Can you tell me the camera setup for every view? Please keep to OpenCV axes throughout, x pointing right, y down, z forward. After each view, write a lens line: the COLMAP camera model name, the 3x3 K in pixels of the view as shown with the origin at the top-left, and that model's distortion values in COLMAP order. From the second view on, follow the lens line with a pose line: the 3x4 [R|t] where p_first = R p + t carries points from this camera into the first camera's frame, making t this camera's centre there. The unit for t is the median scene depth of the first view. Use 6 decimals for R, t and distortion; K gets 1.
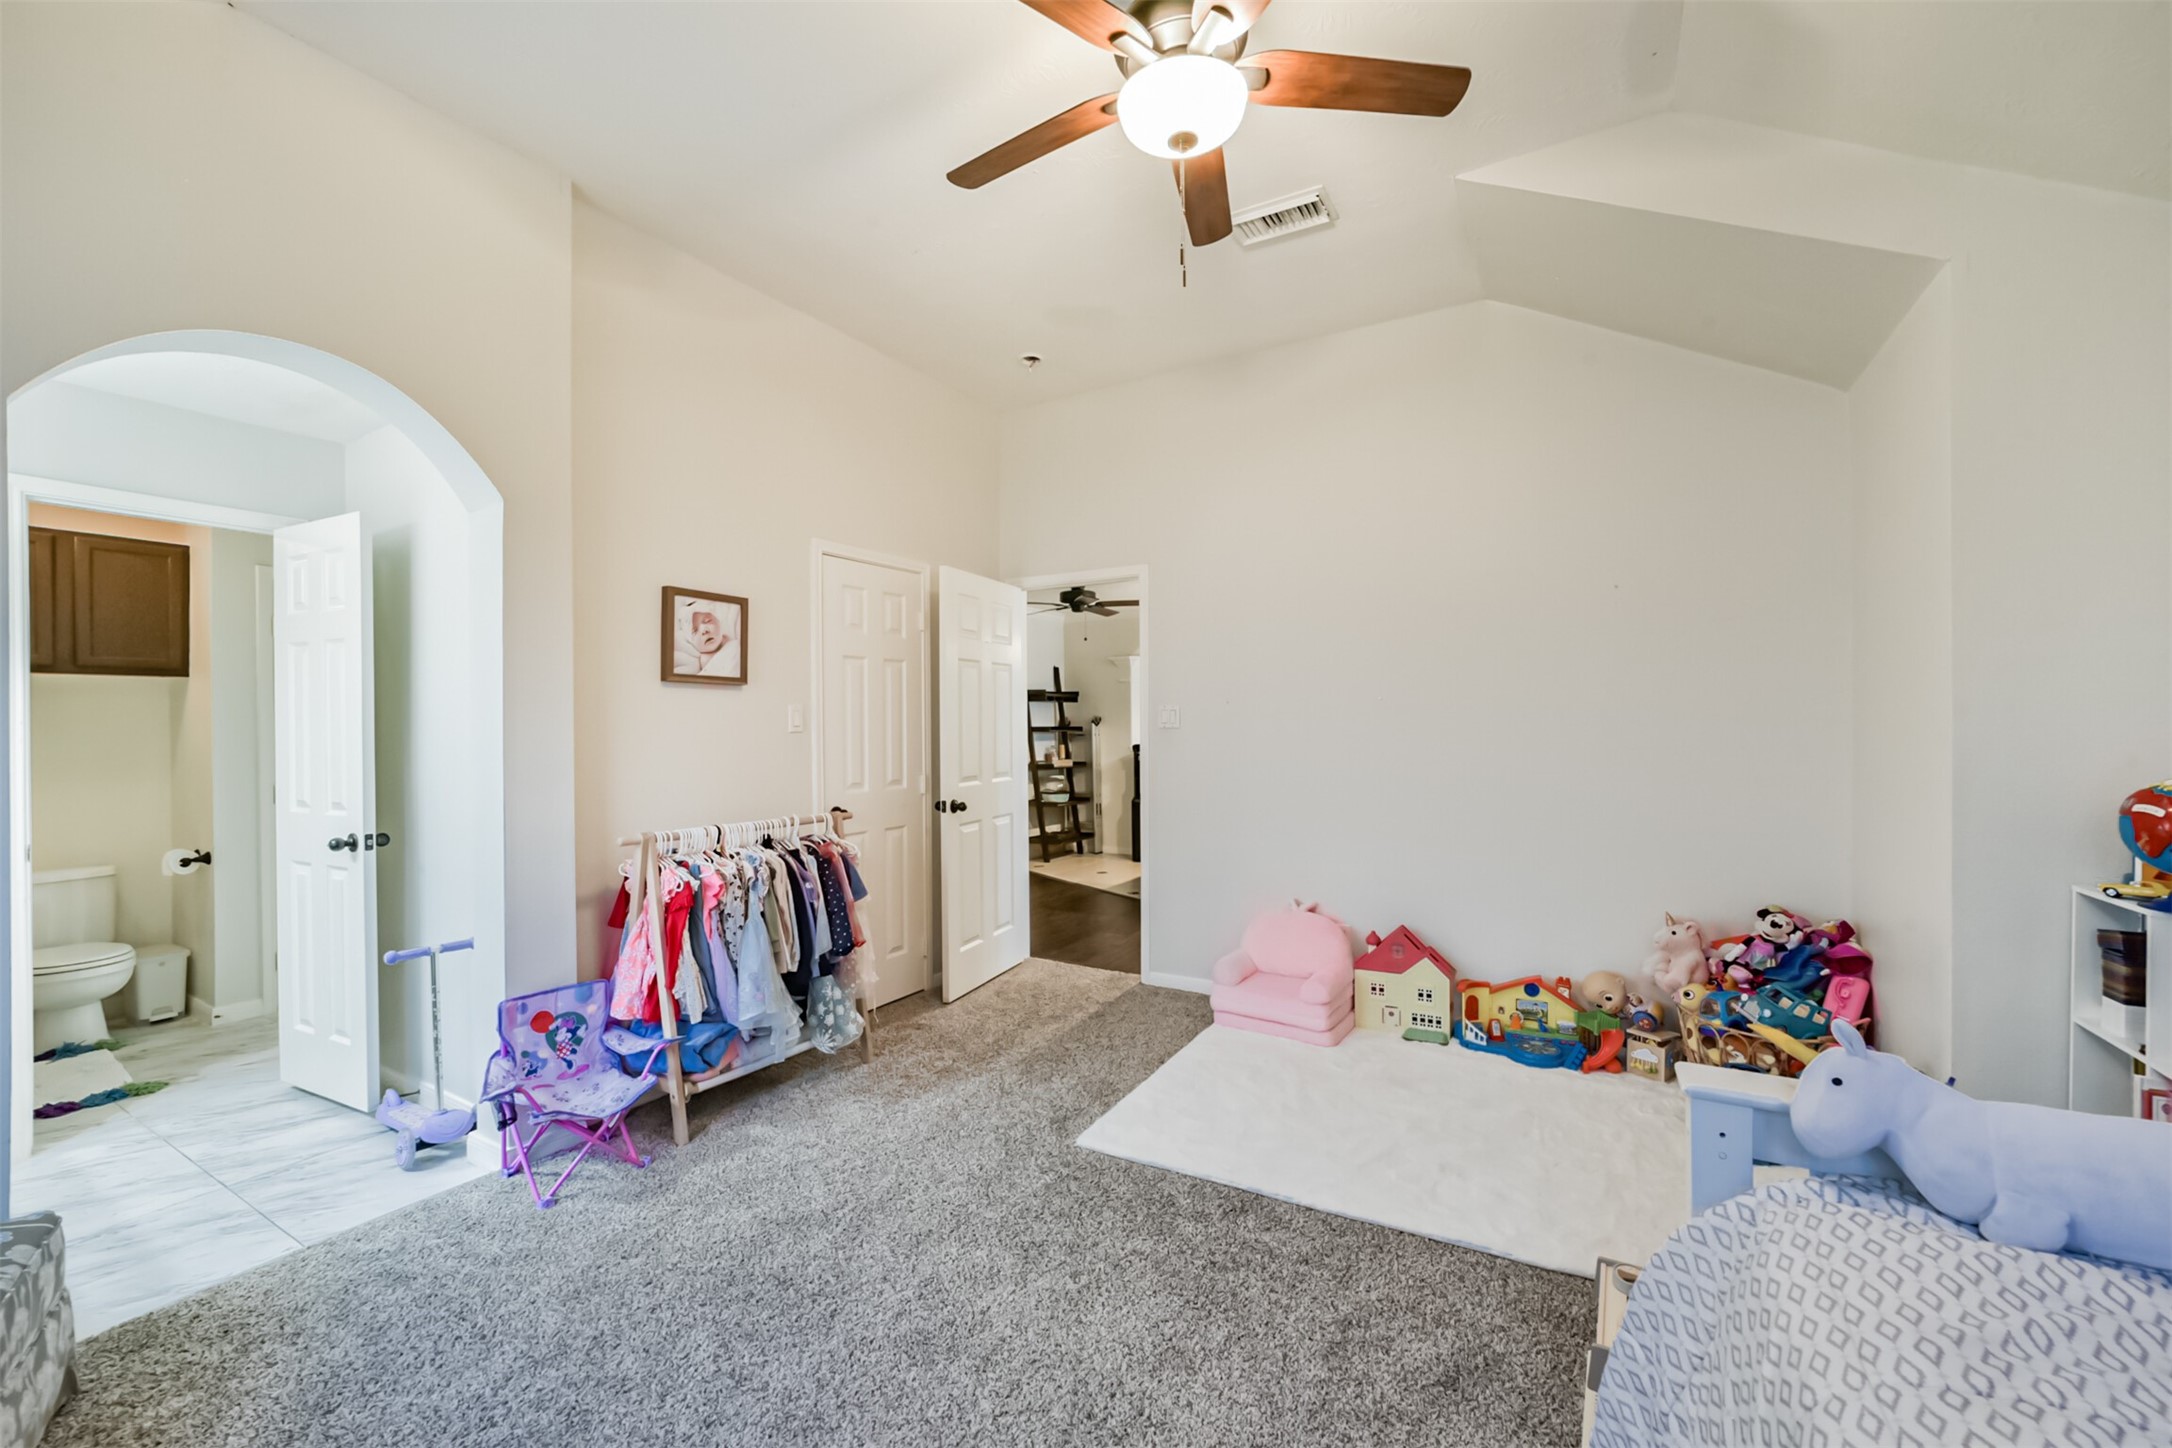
lens RADIAL K [[840.6, 0, 1086.0], [0, 840.6, 724.0], [0, 0, 1]] dist [-0.001059, -0.000067]
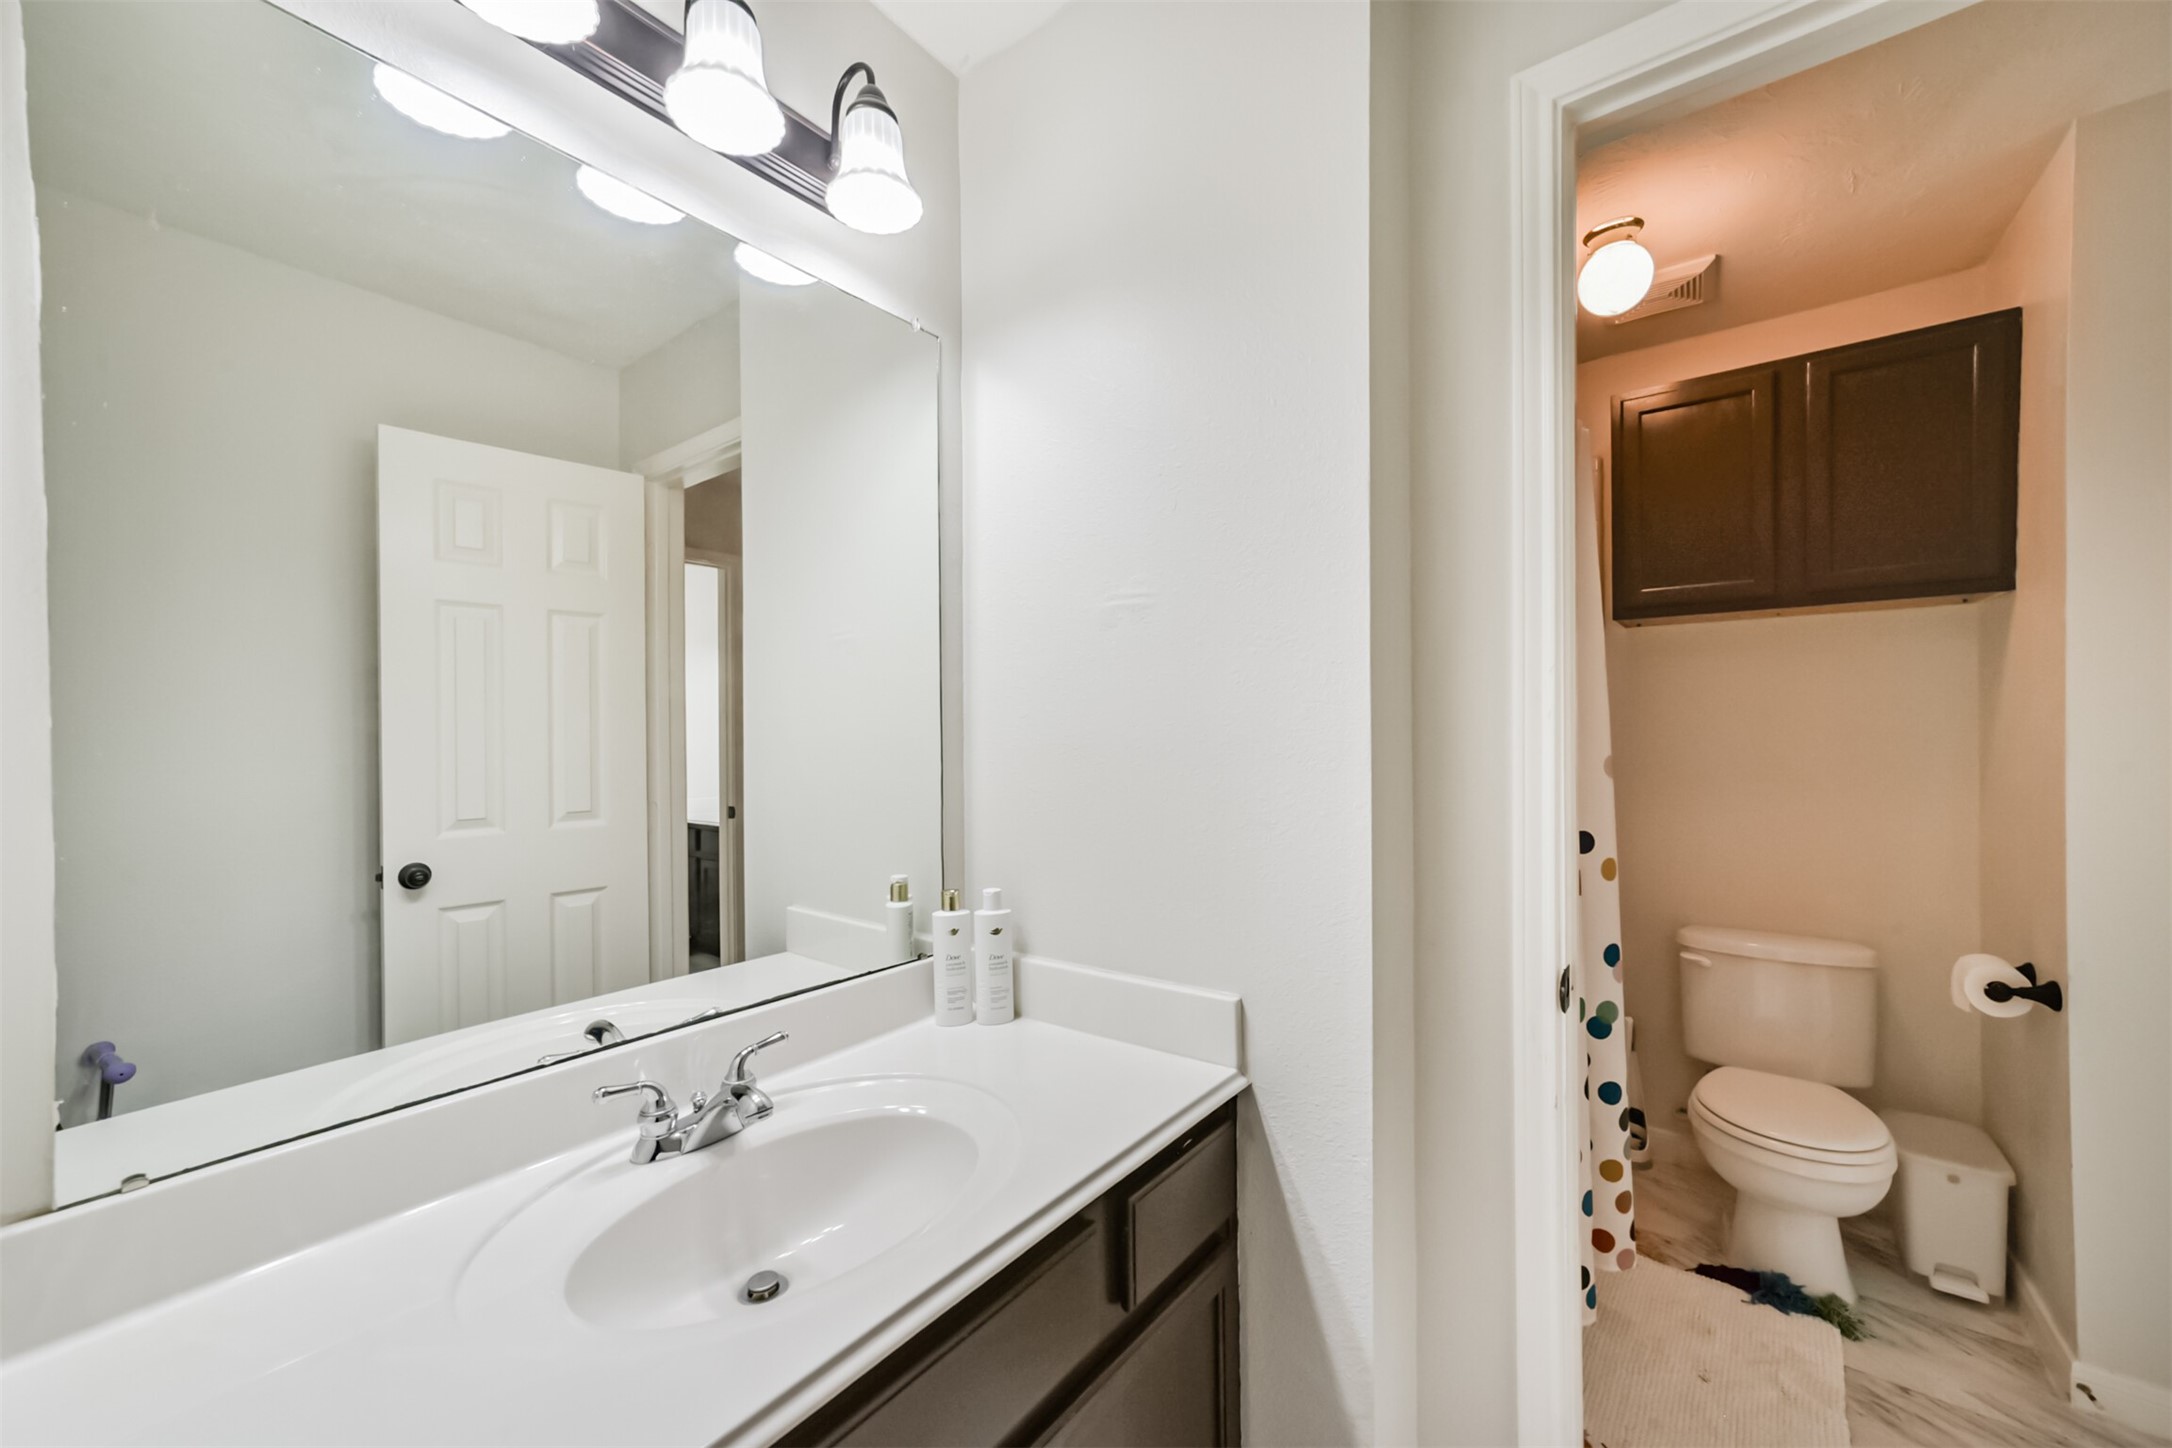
lens RADIAL K [[818.9, 0, 1086.0], [0, 818.9, 724.0], [0, 0, 1]] dist [0.009670, 0.000062]
pose [[-0.122958, 0.004561, -0.992401, -0.562186], [-0.002127, 0.999986, 0.004860, 0.019033], [0.992410, 0.002709, -0.122947, 0.559068]]
